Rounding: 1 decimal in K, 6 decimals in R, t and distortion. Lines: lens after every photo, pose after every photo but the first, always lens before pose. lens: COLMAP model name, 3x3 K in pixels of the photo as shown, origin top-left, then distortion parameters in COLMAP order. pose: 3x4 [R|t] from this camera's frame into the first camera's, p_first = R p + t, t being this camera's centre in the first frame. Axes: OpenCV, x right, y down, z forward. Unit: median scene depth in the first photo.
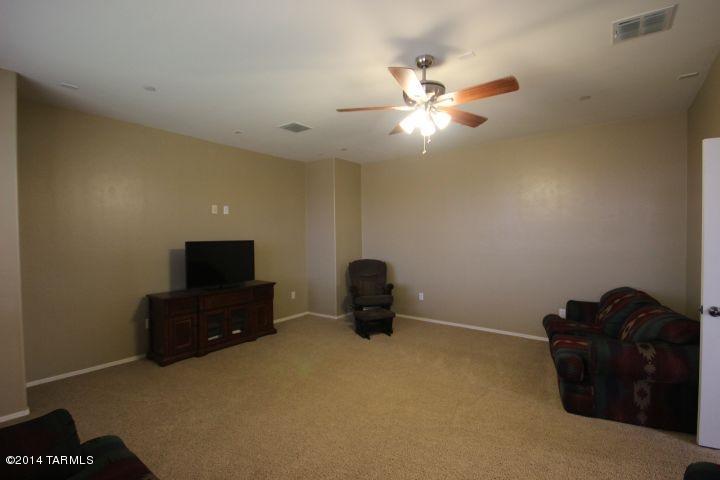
lens RADIAL K [[336.8, 0, 367.2], [0, 336.8, 242.0], [0, 0, 1]] dist [-0.002307, -0.000498]
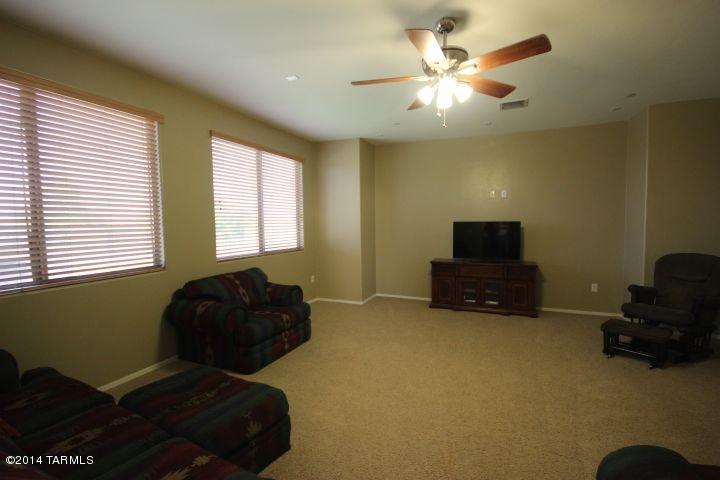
lens RADIAL K [[336.8, 0, 367.2], [0, 336.8, 242.0], [0, 0, 1]] dist [-0.002307, -0.000498]
pose [[0.235646, 0.067368, -0.969501, 0.648671], [-0.014025, 0.997726, 0.065920, -0.004157], [0.971738, -0.001936, 0.236055, 0.358631]]
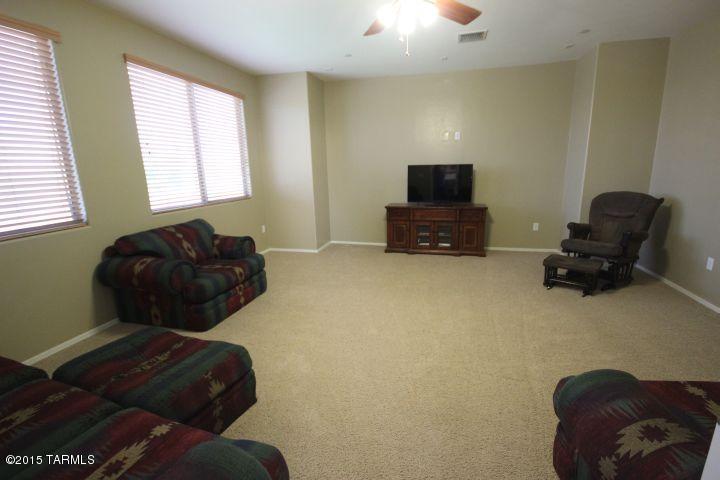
lens RADIAL K [[334.4, 0, 368.4], [0, 334.4, 242.2], [0, 0, 1]] dist [0.004218, -0.008945]
pose [[0.383483, 0.204657, -0.900587, 0.608138], [-0.002384, 0.975354, 0.220633, 0.003481], [0.923545, -0.082462, 0.374520, 0.351140]]
